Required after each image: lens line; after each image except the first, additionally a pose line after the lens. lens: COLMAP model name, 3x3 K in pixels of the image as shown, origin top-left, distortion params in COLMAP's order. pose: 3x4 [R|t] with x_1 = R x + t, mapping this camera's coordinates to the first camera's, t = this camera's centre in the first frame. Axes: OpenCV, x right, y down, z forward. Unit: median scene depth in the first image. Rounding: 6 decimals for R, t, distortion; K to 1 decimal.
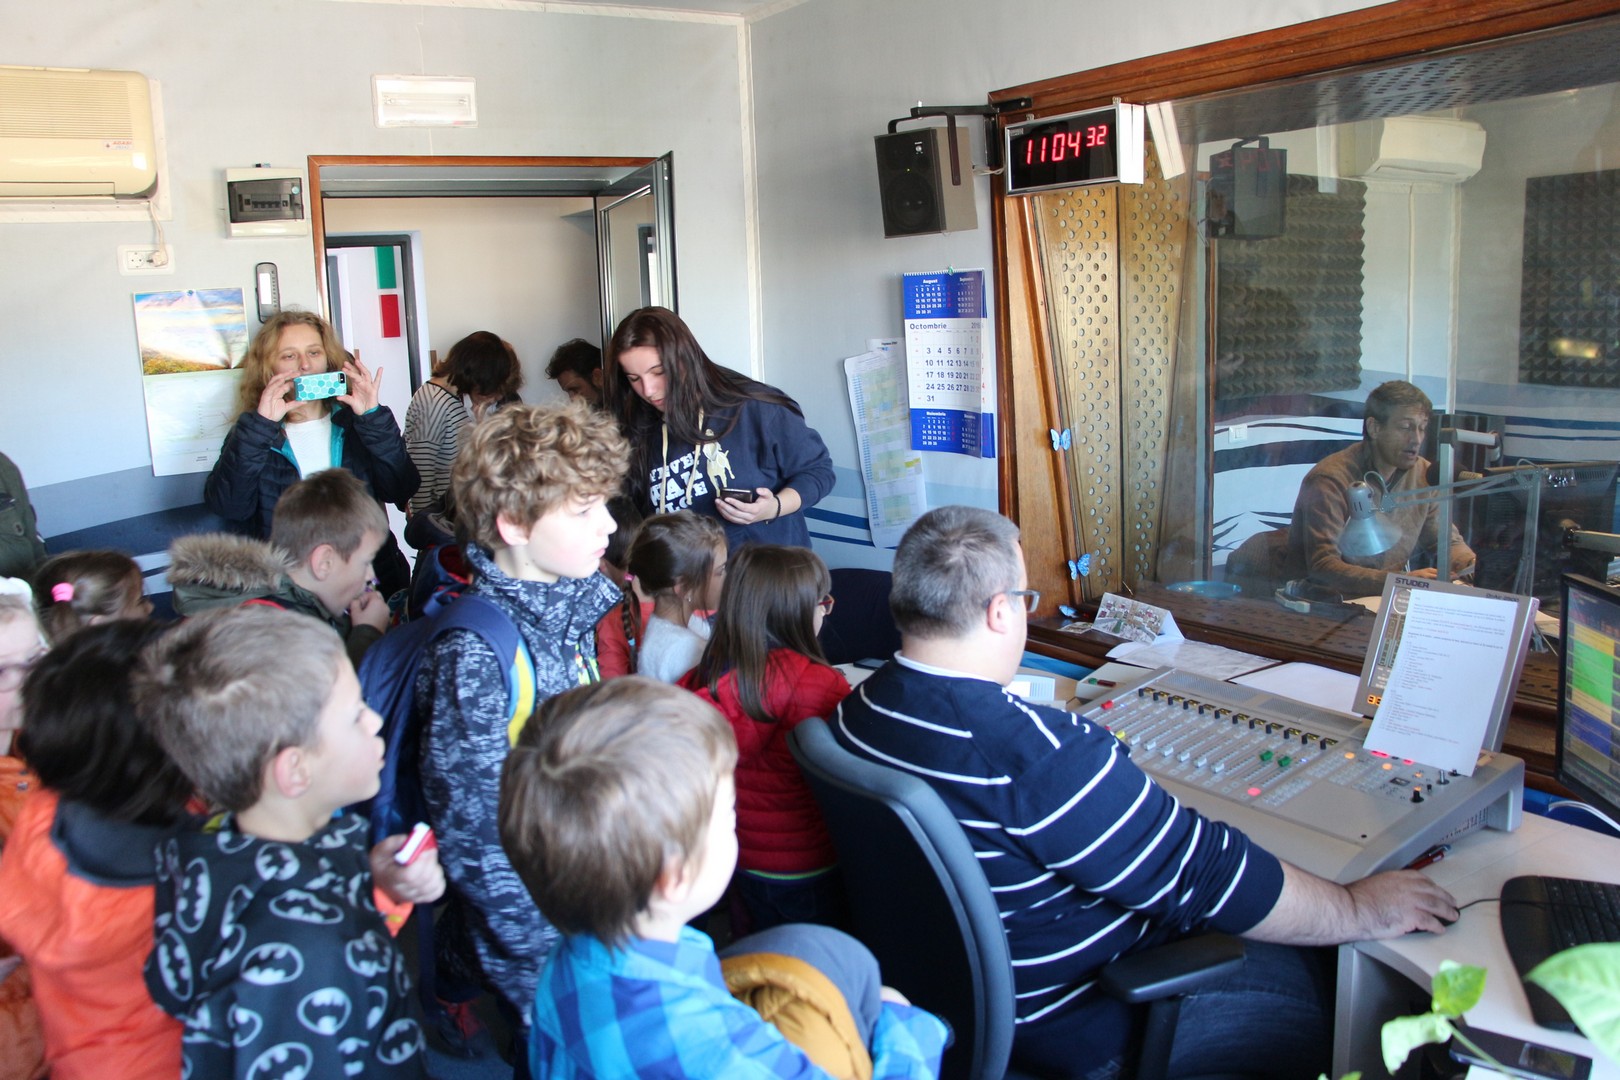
lens RADIAL K [[1345.5, 0, 810.0], [0, 1345.5, 540.0], [0, 0, 1]] dist [-0.186926, 0.164414]
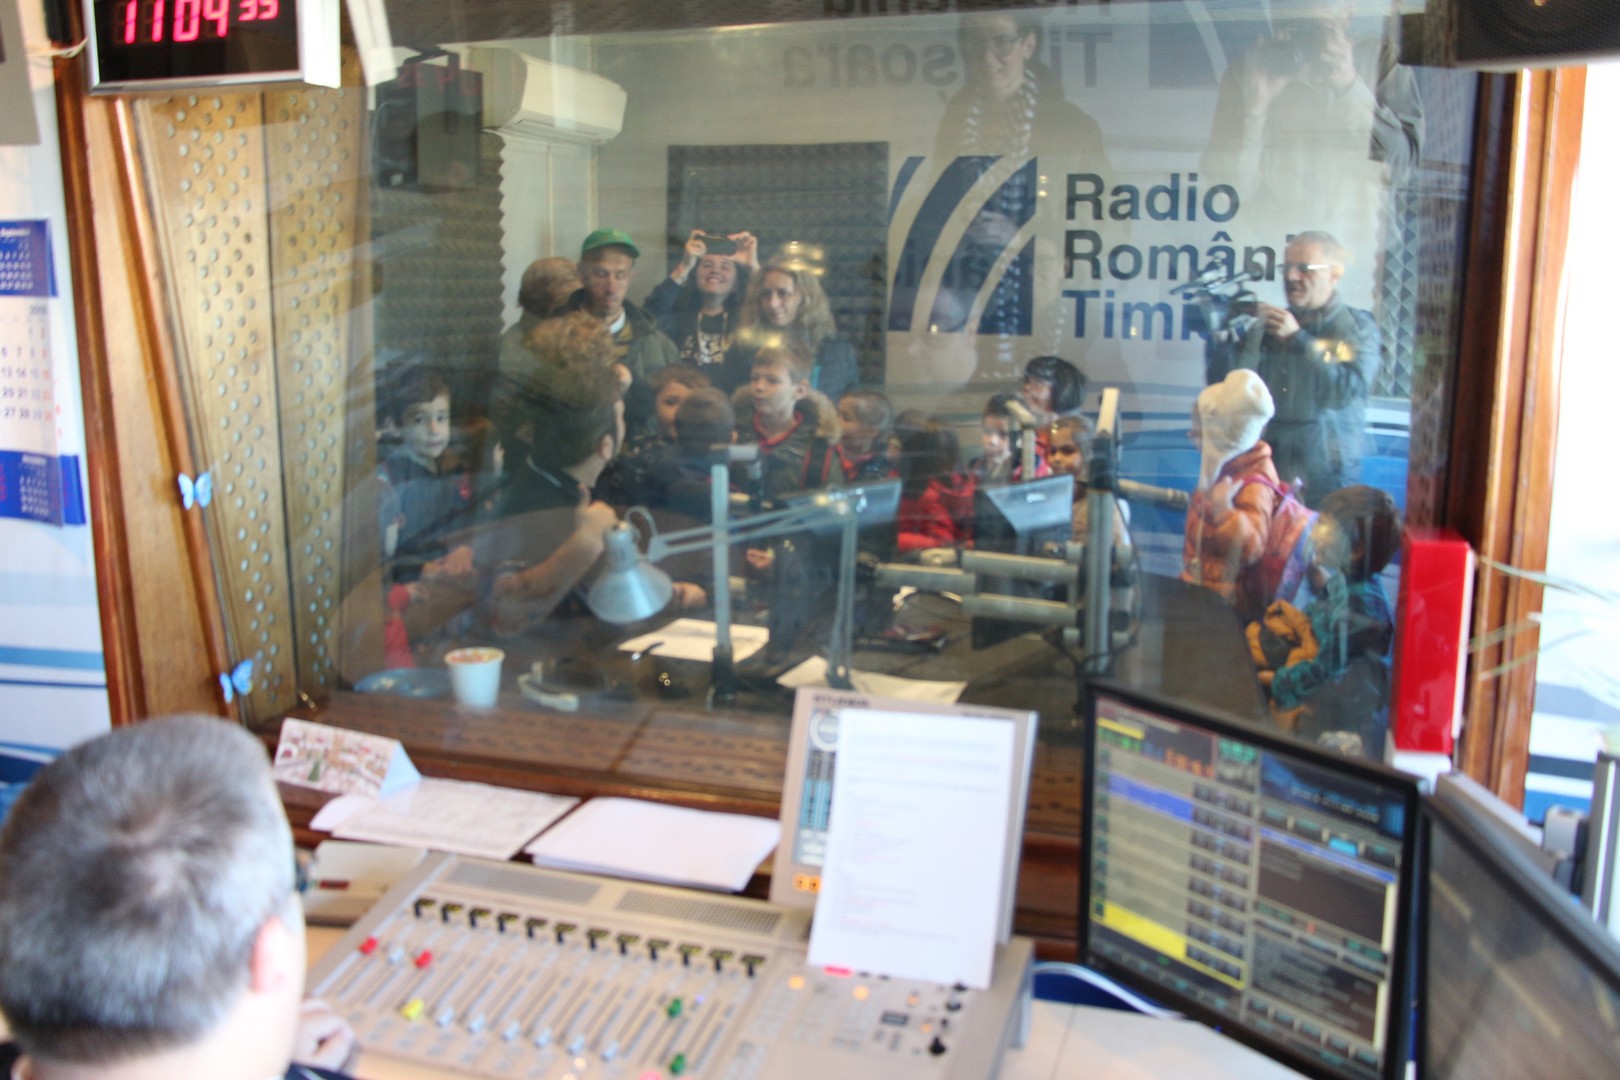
lens RADIAL K [[1415.0, 0, 810.8], [0, 1415.0, 515.9], [0, 0, 1]] dist [-0.165933, 0.194850]
pose [[0.775277, -0.067575, 0.627996, 0.000889], [0.075012, 0.997075, 0.014686, -0.051256], [-0.627152, 0.035721, 0.778078, 0.306062]]
